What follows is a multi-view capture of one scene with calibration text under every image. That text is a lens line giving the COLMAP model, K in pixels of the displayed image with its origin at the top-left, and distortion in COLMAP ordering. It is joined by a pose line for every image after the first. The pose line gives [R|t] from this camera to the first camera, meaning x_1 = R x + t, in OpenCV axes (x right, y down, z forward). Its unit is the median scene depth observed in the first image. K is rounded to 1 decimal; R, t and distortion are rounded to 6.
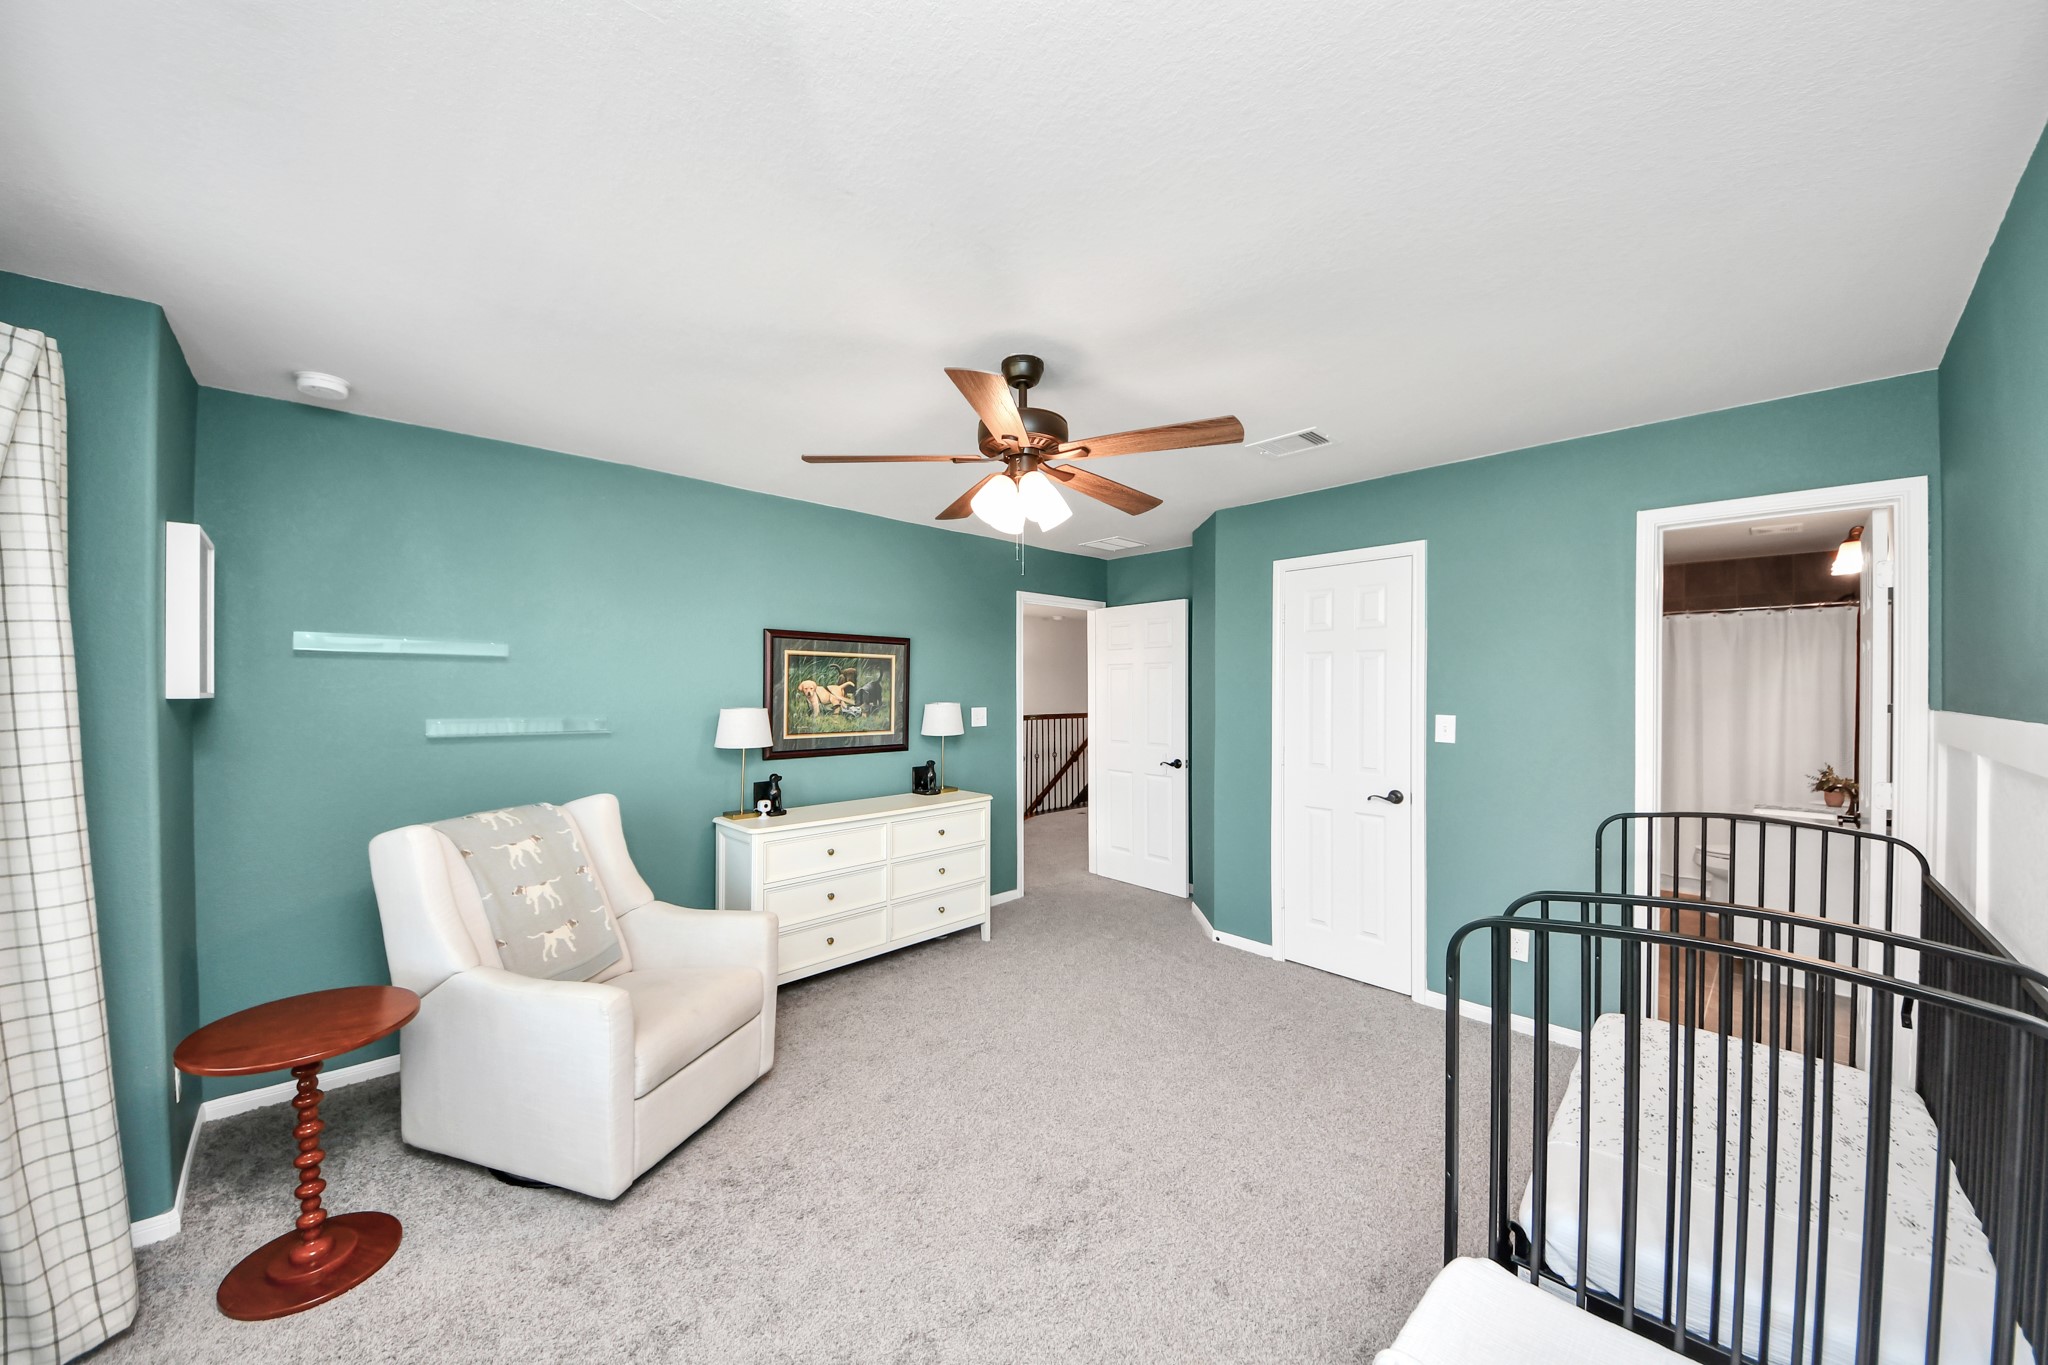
lens RADIAL K [[723.0, 0, 1023.7], [0, 723.0, 690.6], [0, 0, 1]] dist [0.043244, -0.028866]
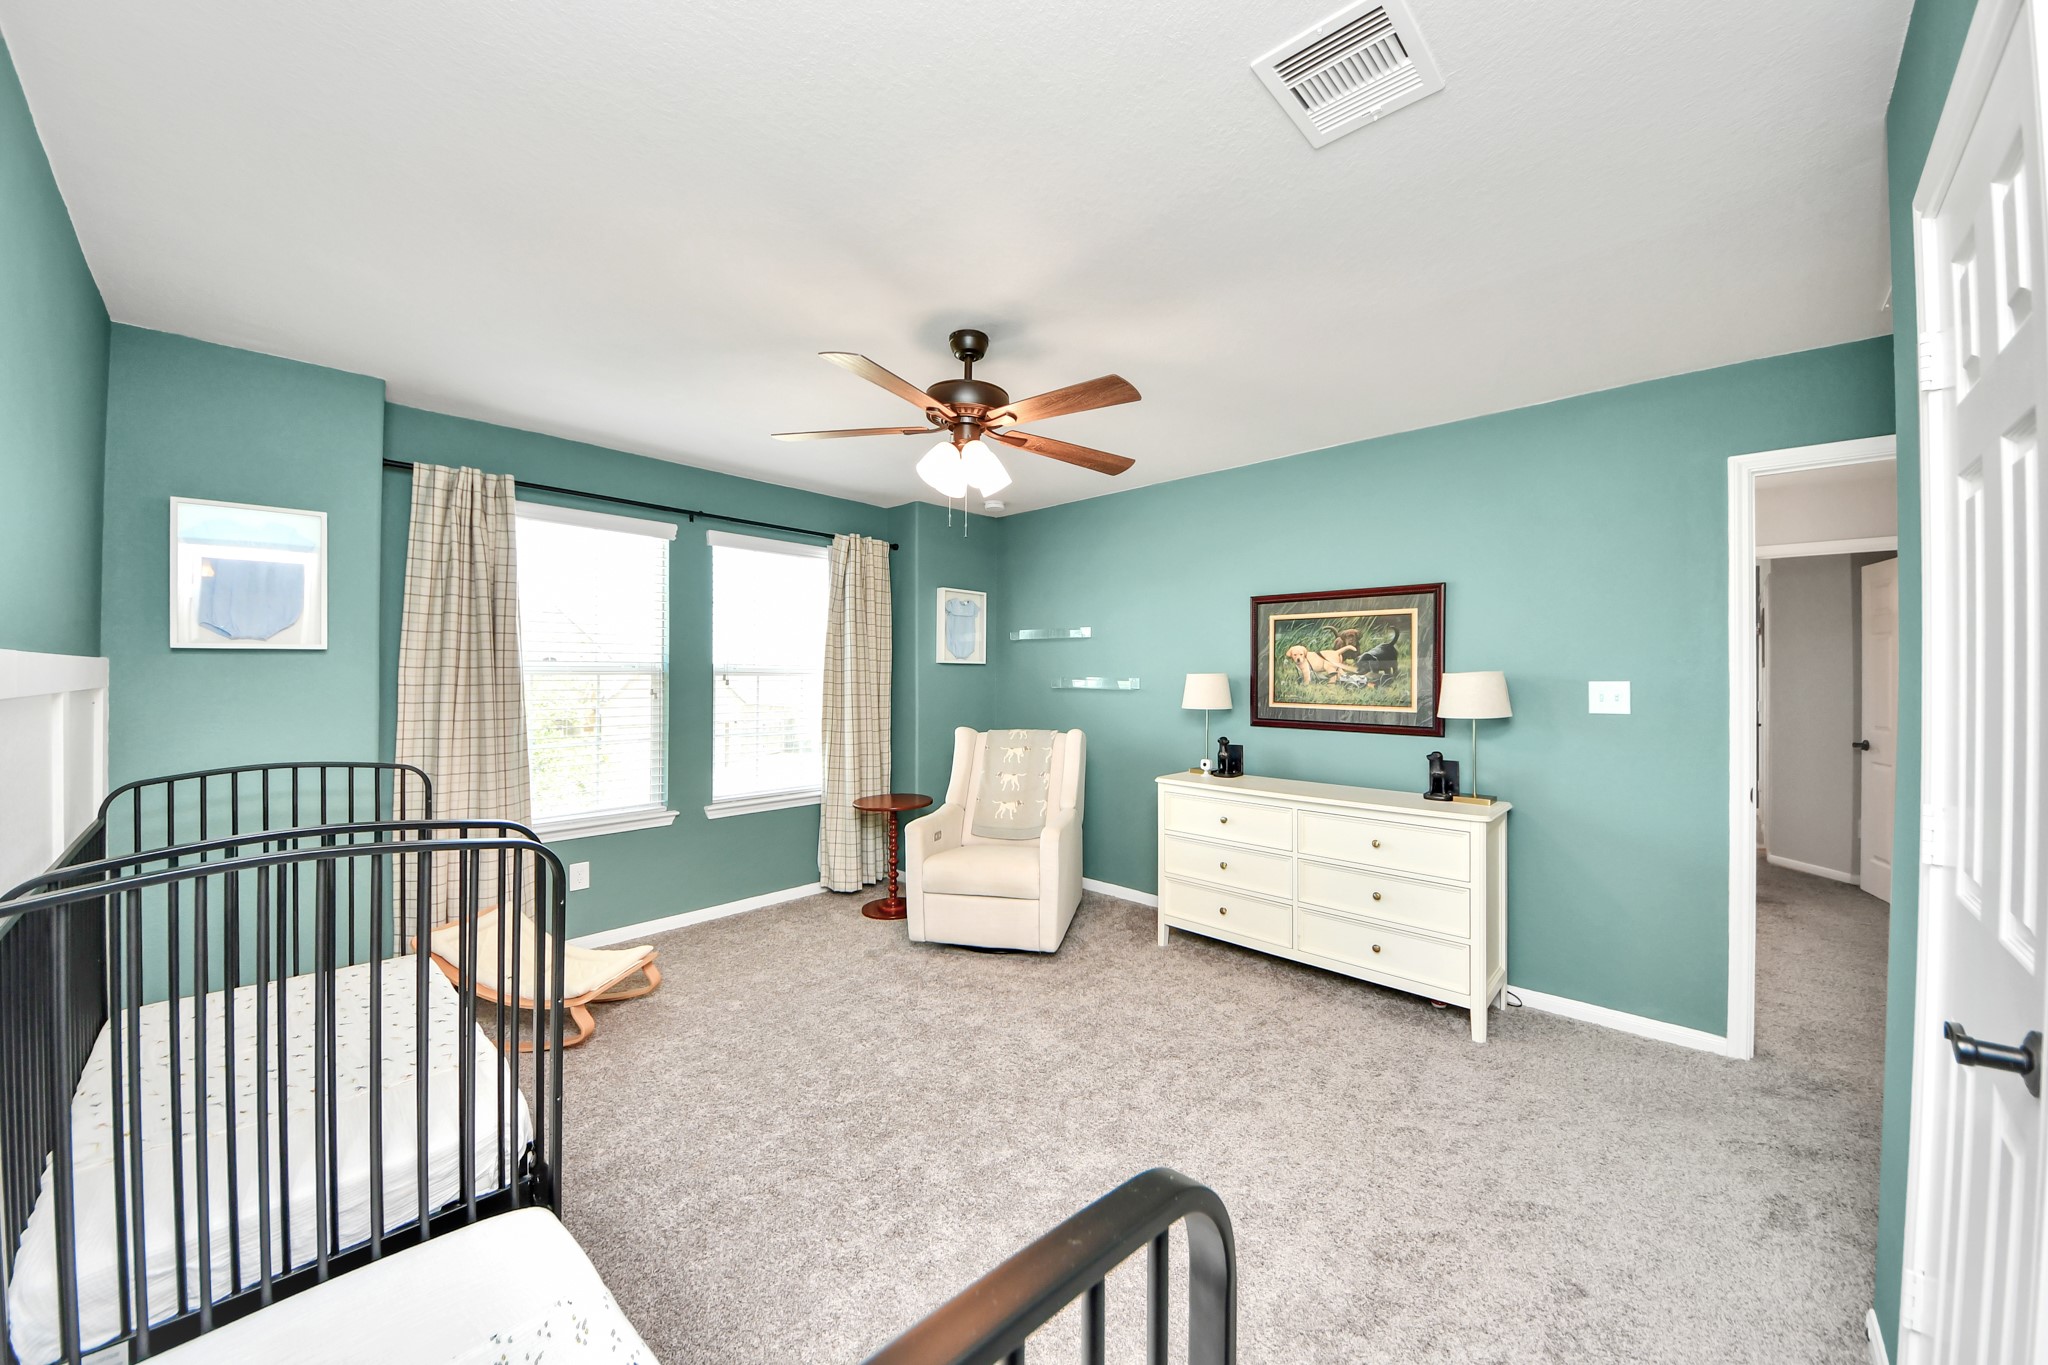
lens RADIAL K [[723.0, 0, 1031.0], [0, 723.0, 668.0], [0, 0, 1]] dist [-0.007398, -0.000010]
pose [[0.026443, 0.002854, -0.999646, 0.606448], [0.003800, 0.999988, 0.002956, 0.010068], [0.999643, -0.003877, 0.026432, 0.615540]]
